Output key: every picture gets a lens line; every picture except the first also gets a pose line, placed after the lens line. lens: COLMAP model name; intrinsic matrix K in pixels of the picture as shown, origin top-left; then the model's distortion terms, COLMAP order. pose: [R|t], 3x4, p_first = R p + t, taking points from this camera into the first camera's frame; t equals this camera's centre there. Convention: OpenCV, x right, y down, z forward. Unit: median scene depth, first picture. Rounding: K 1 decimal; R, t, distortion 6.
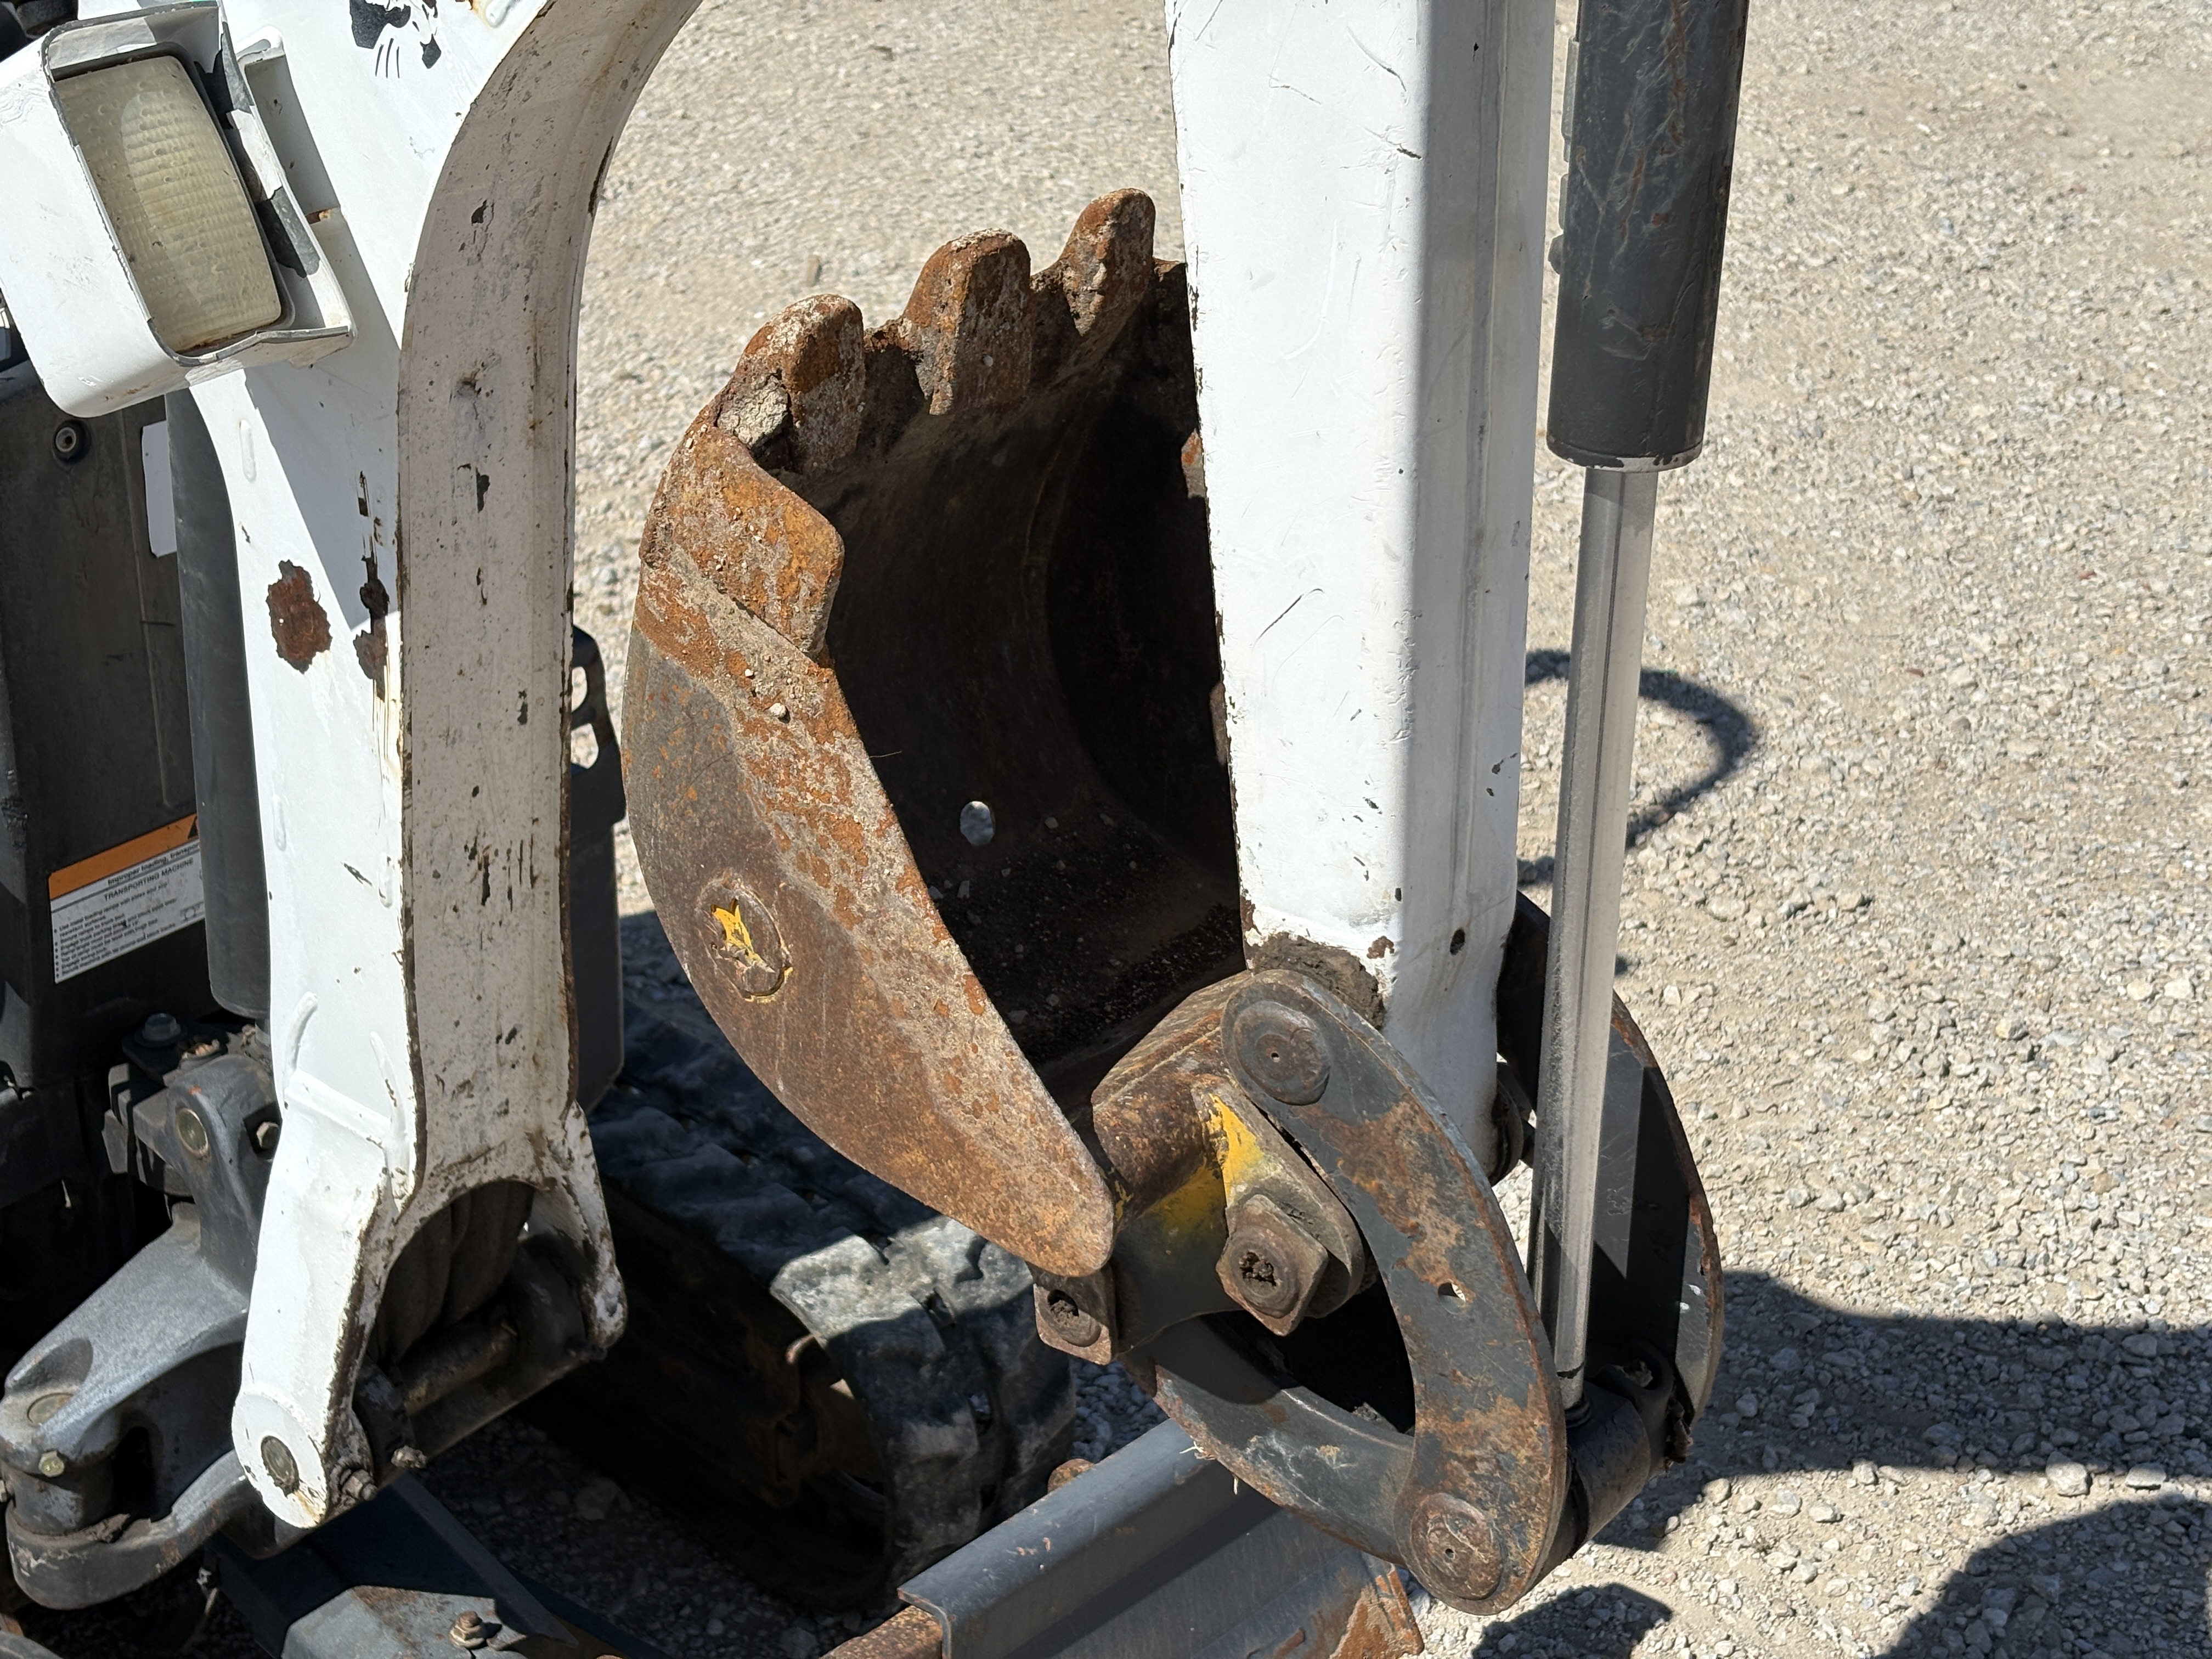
lens RADIAL K [[3346.2, 0, 1101.9], [0, 3346.2, 830.9], [0, 0, 1]] dist [0.097679, 0.000000]
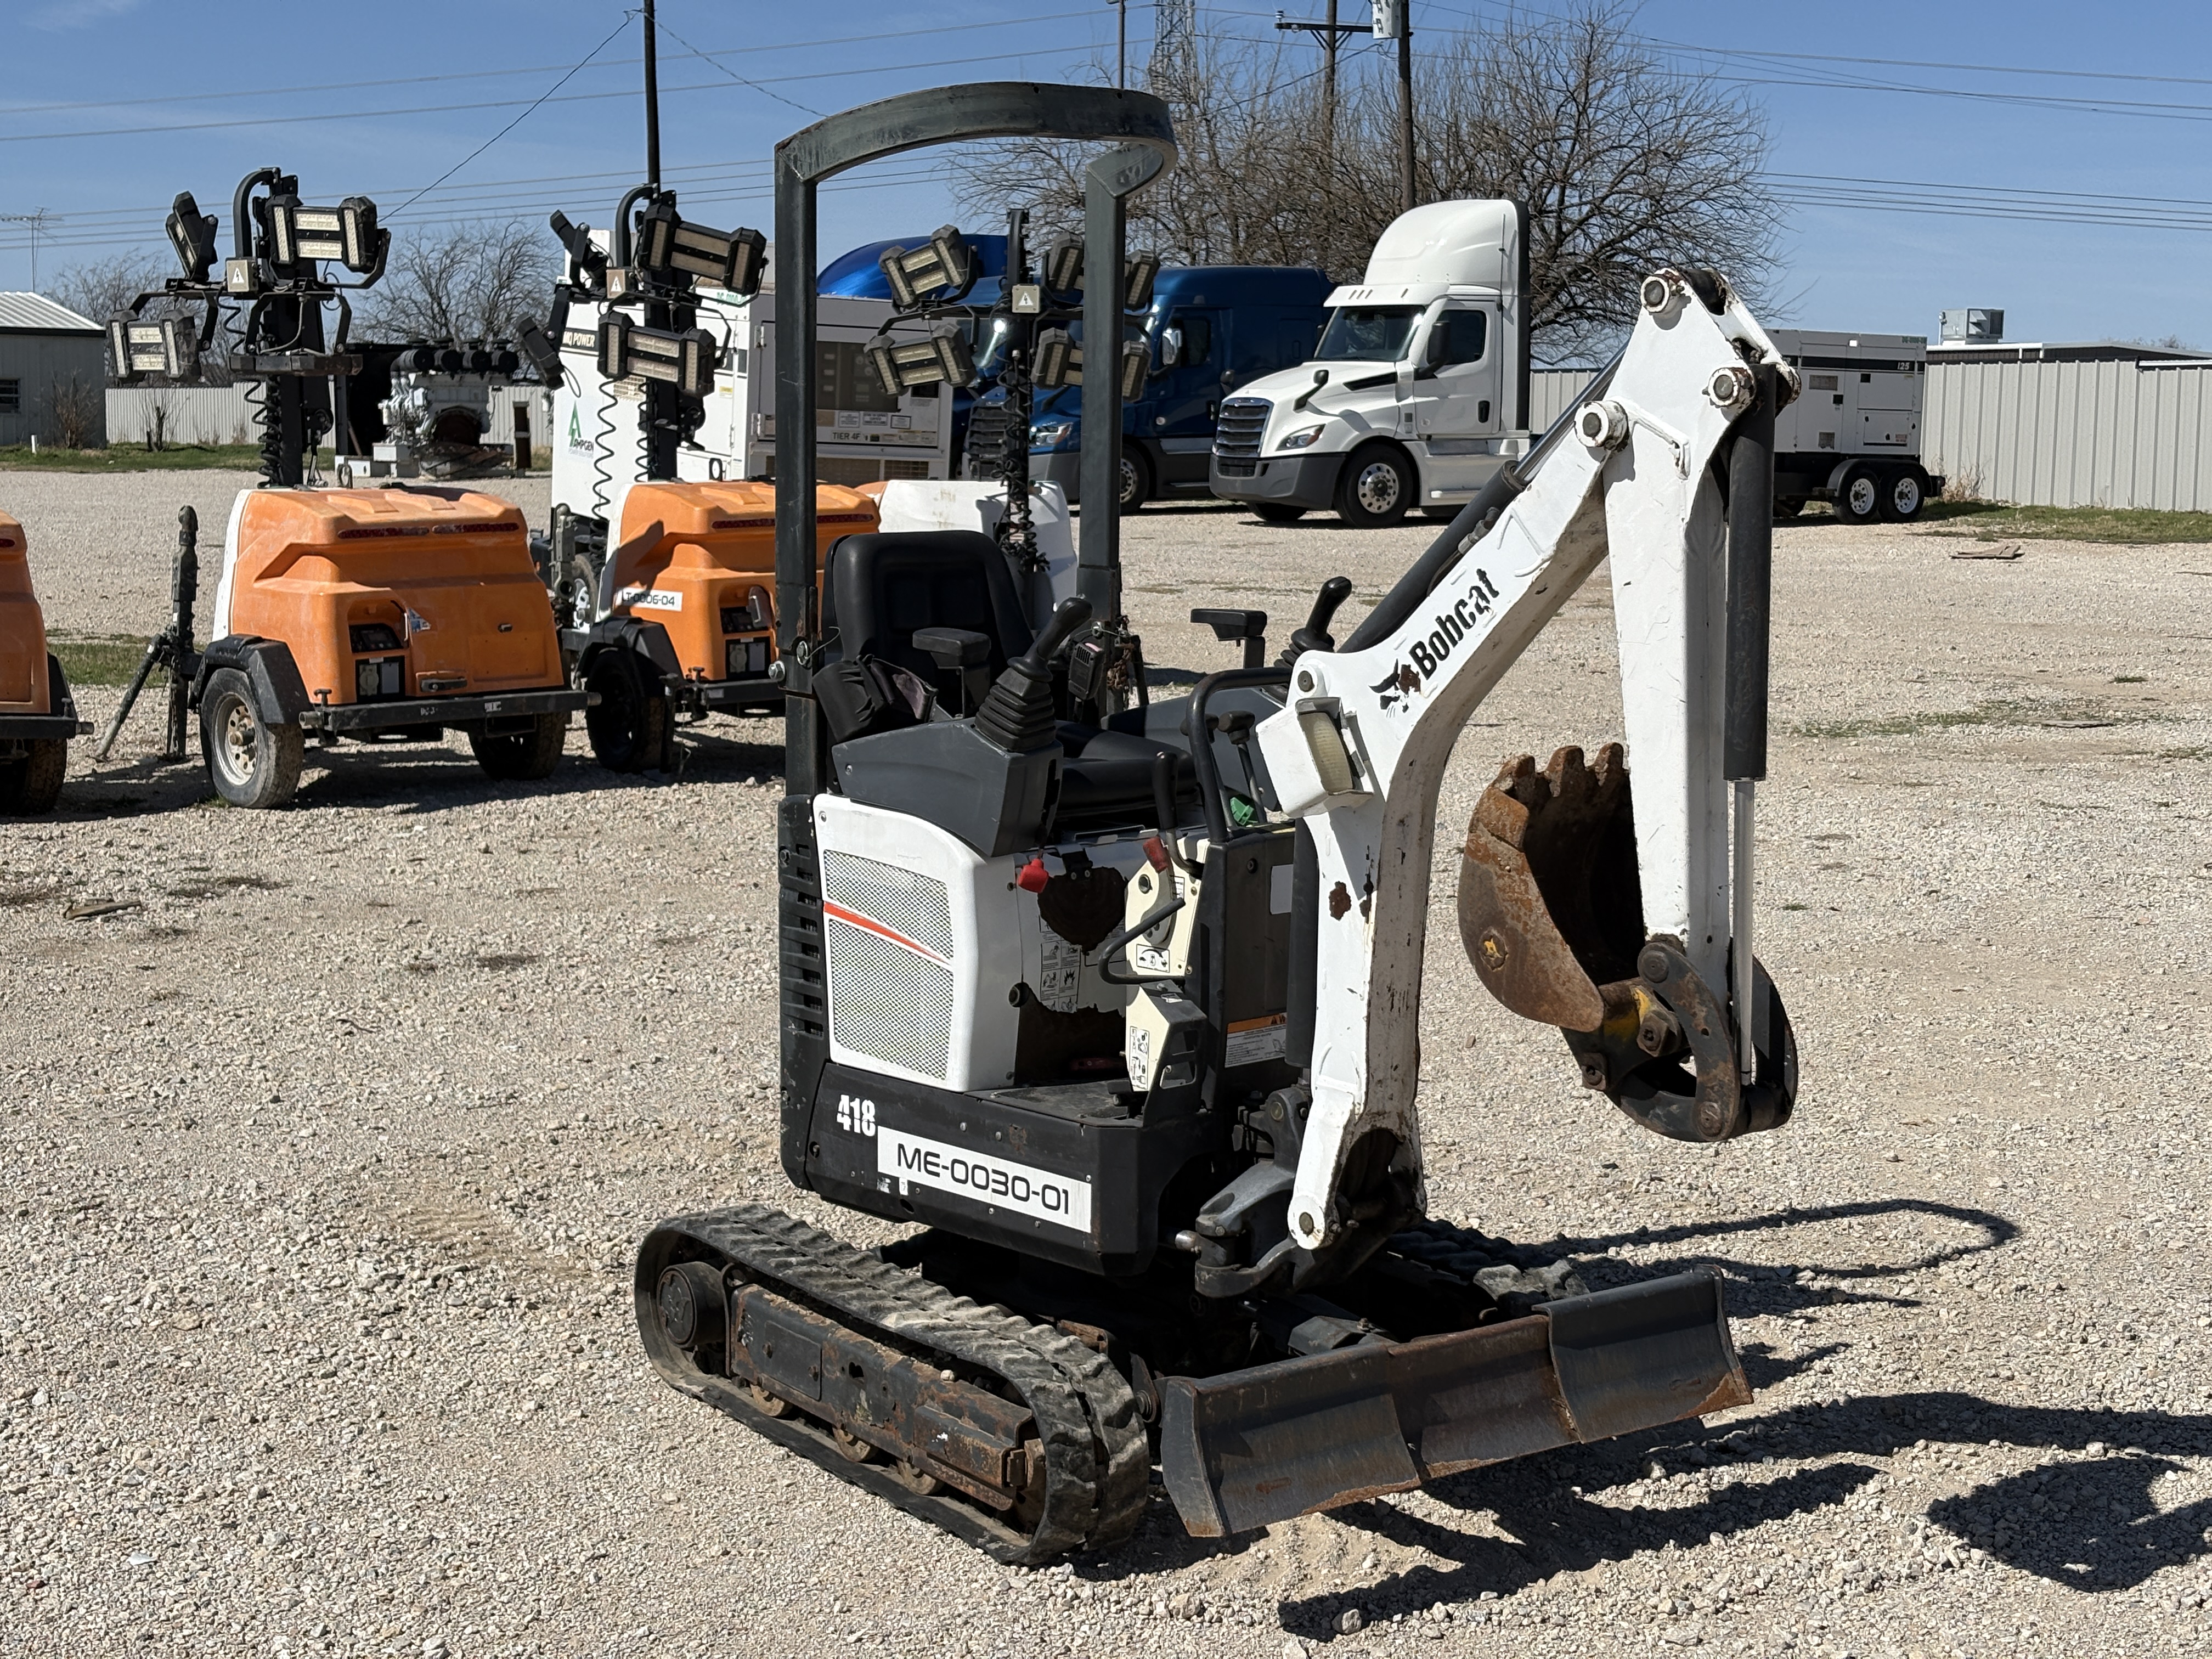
lens RADIAL K [[3346.2, 0, 1095.6], [0, 3346.2, 869.1], [0, 0, 1]] dist [0.097679, 0.000000]
pose [[0.983478, 0.004904, -0.180960, 0.090218], [-0.060549, 0.950970, -0.303298, 0.843652], [0.170600, 0.309244, 0.935555, -1.879214]]
